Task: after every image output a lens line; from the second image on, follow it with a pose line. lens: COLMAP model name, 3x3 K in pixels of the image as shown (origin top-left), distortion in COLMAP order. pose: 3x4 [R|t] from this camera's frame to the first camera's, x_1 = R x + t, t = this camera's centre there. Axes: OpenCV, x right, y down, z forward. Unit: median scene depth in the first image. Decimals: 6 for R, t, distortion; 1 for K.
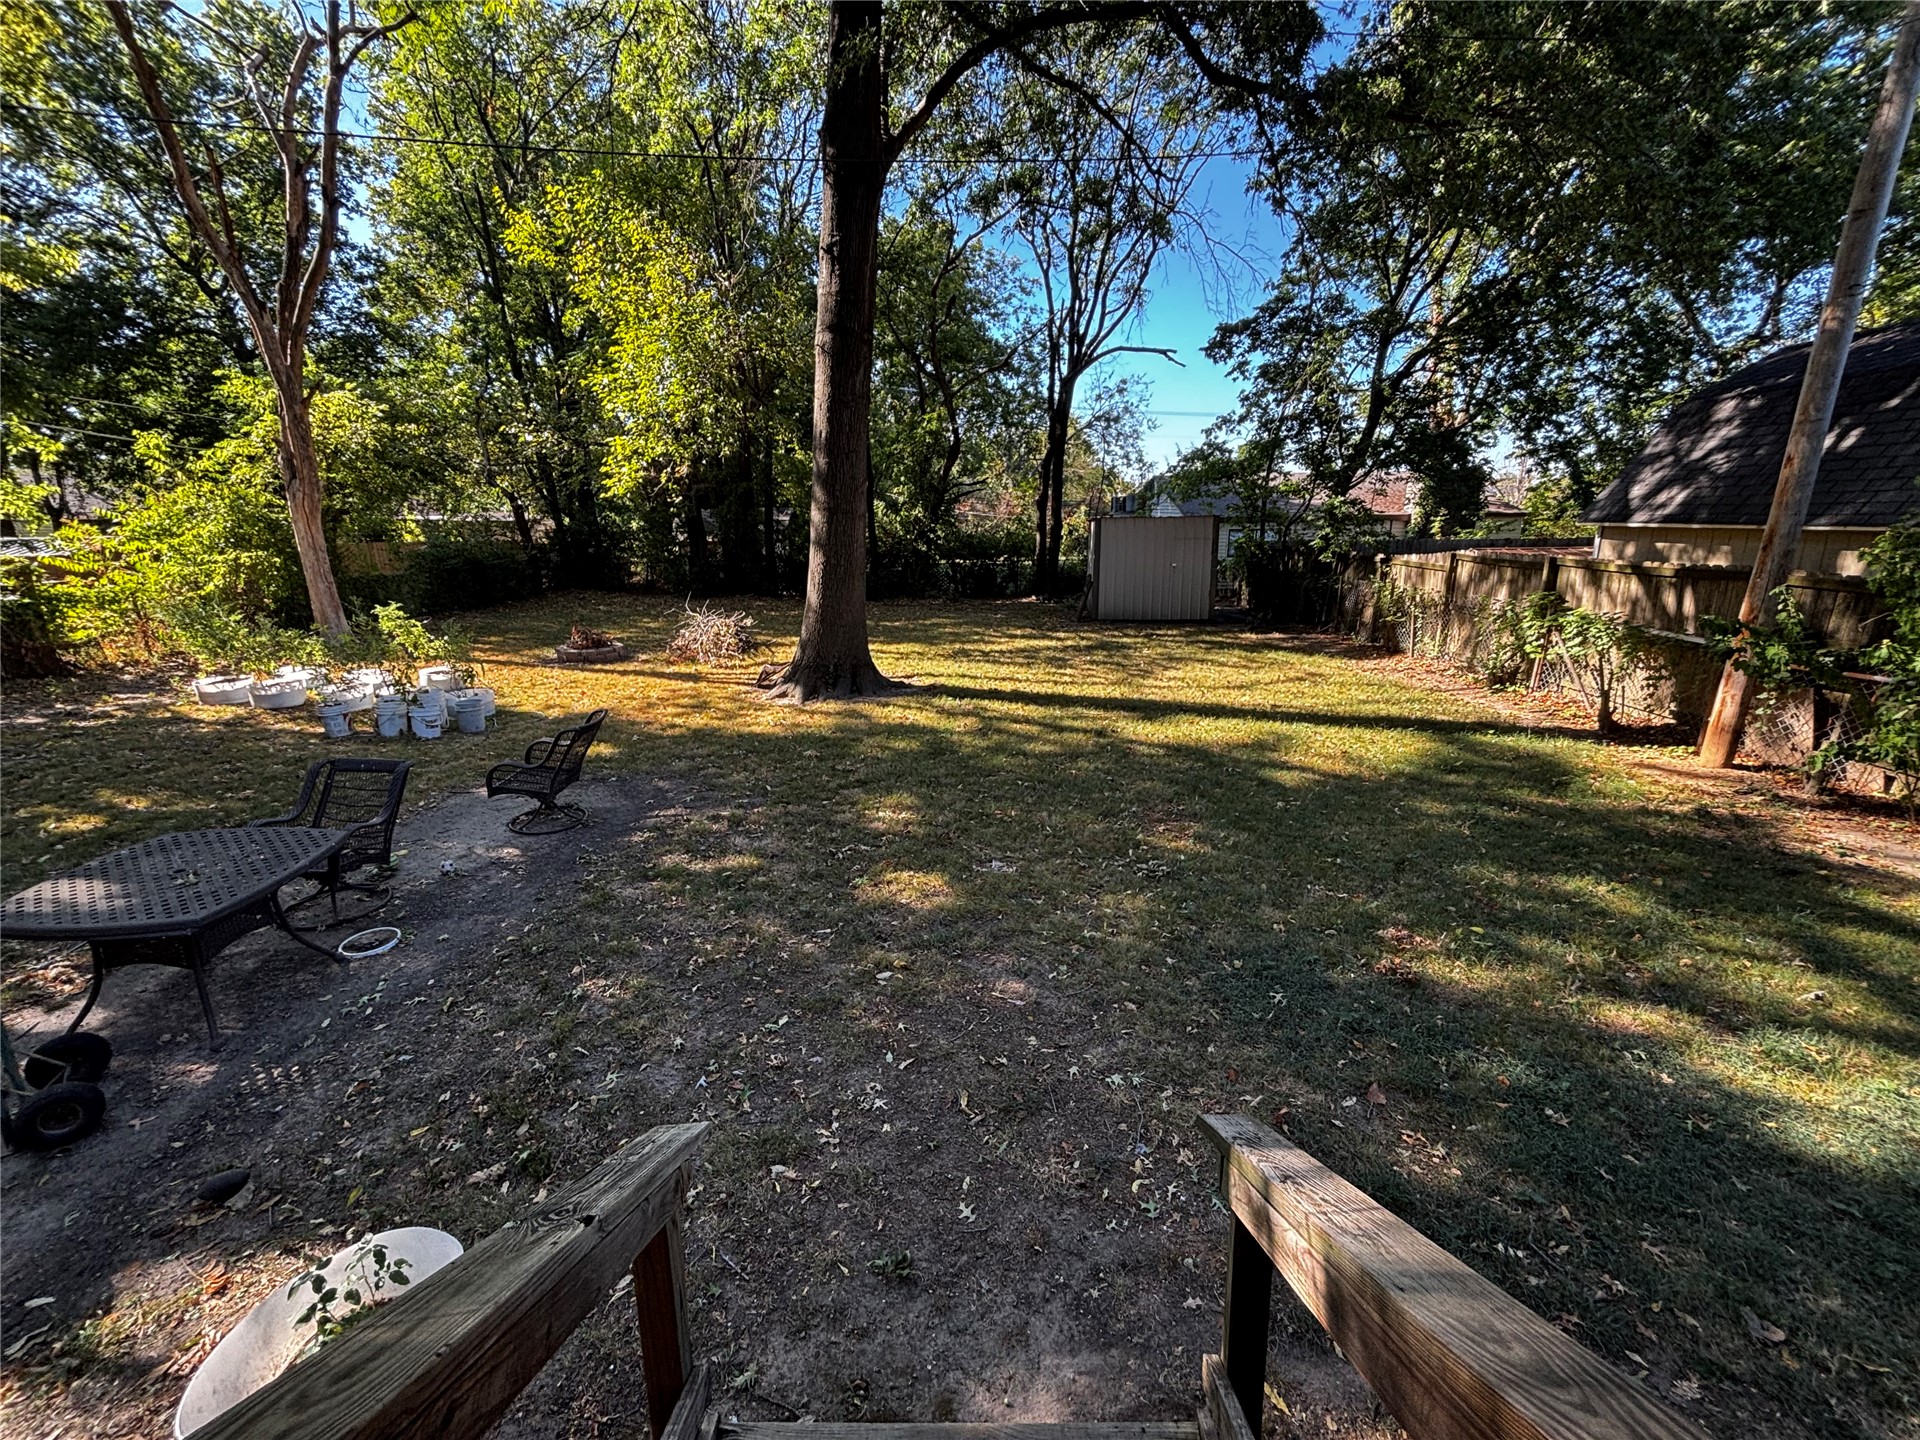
lens RADIAL K [[778.8, 0, 959.8], [0, 778.8, 709.2], [0, 0, 1]] dist [-0.042058, 0.026358]
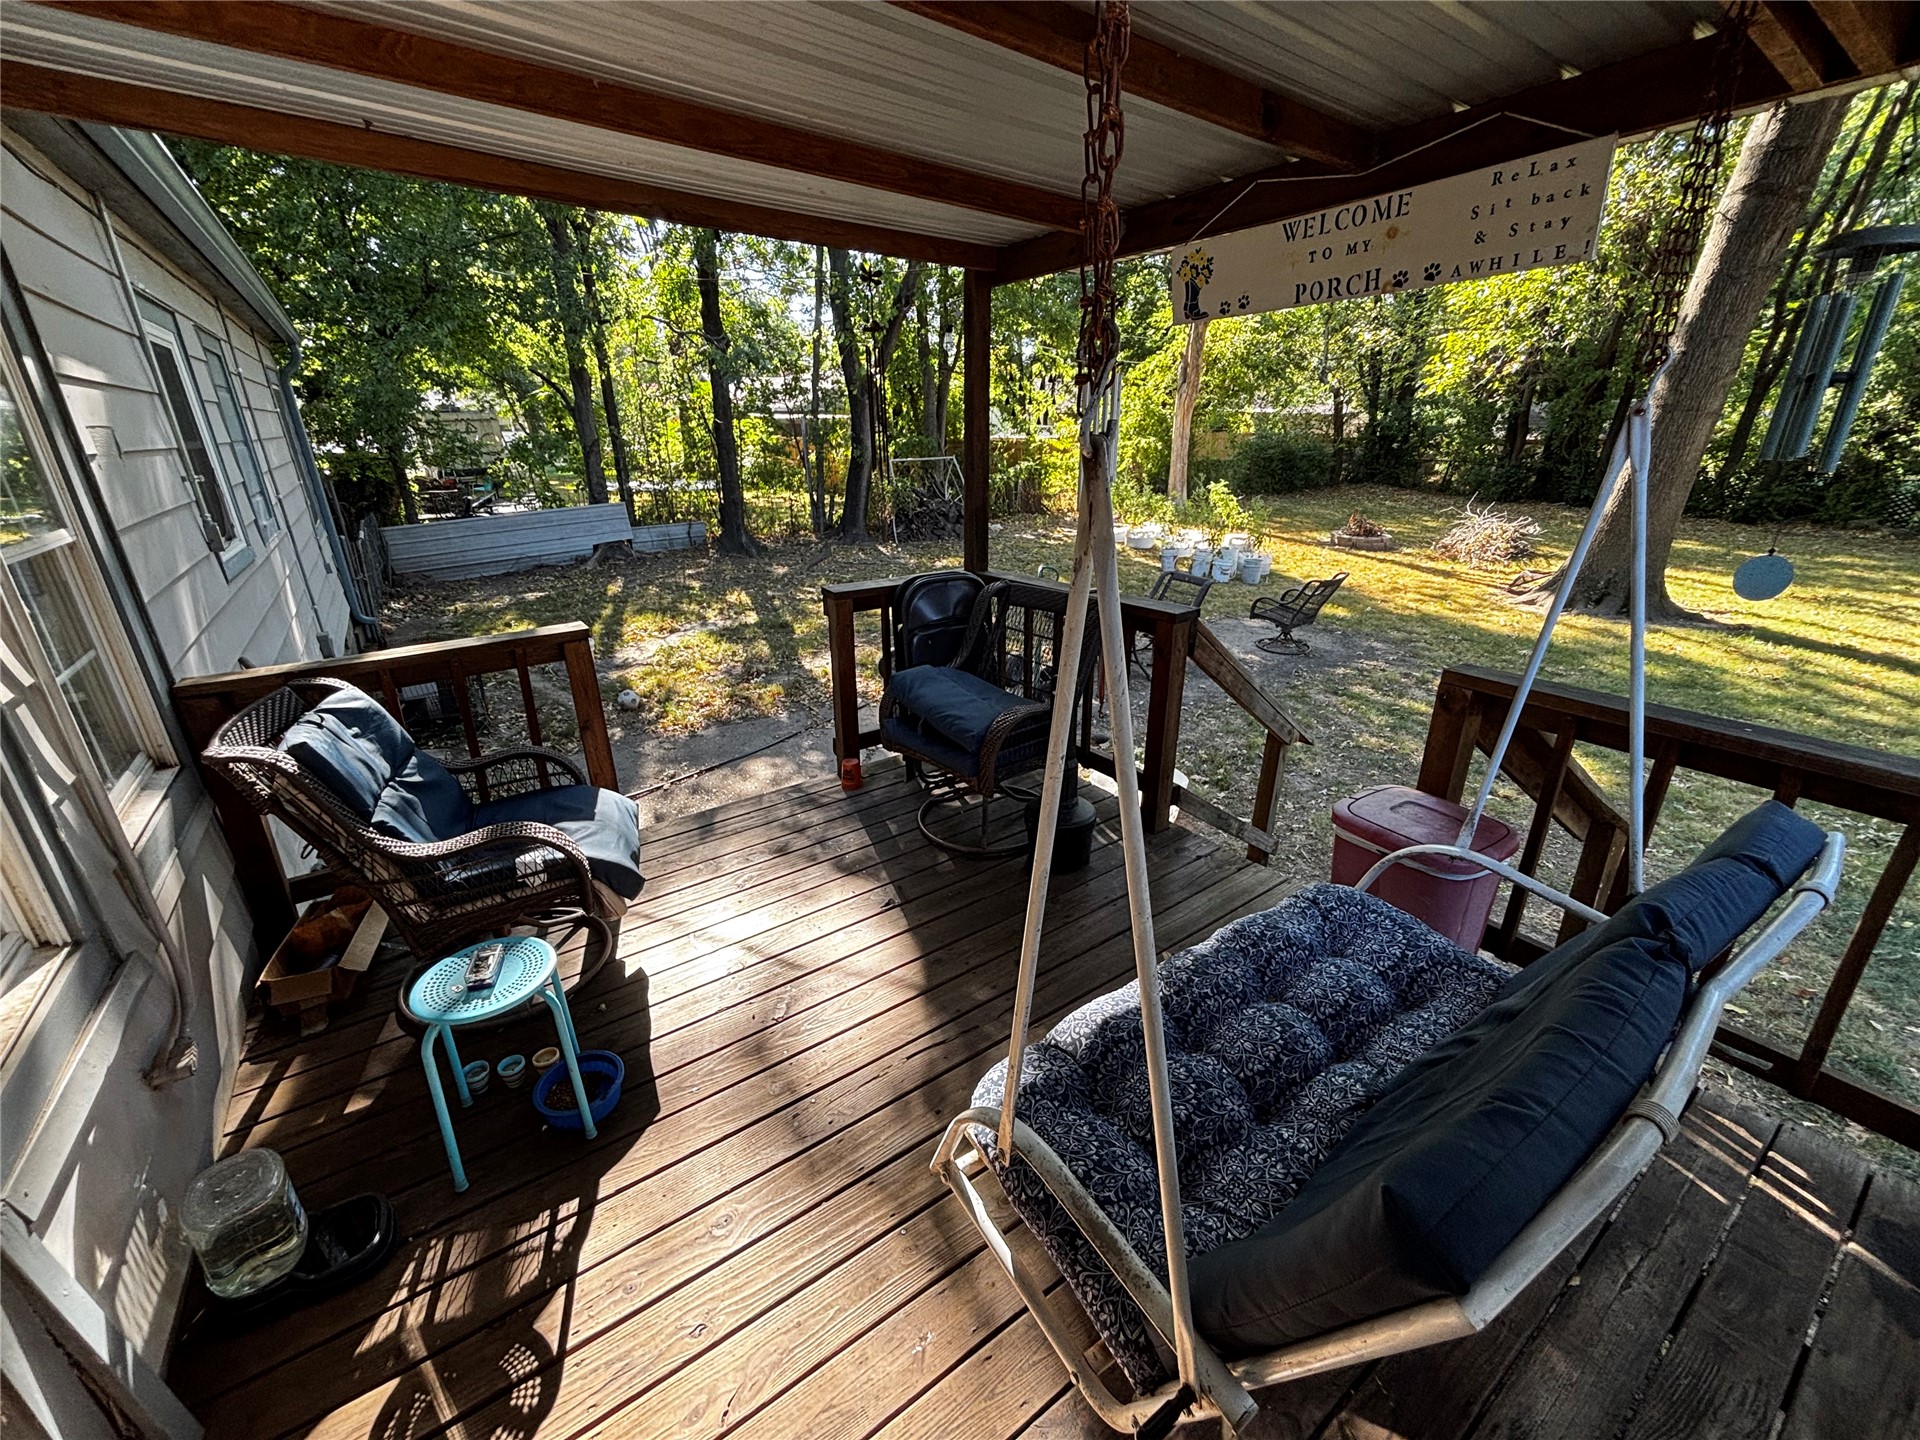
lens RADIAL K [[774.0, 0, 960.0], [0, 774.0, 720.0], [0, 0, 1]] dist [0.013577, -0.000608]
pose [[0.592977, 0.300169, -0.747179, 0.109423], [-0.195564, 0.953823, 0.227982, 0.034612], [0.781110, 0.010933, 0.624297, -0.172903]]
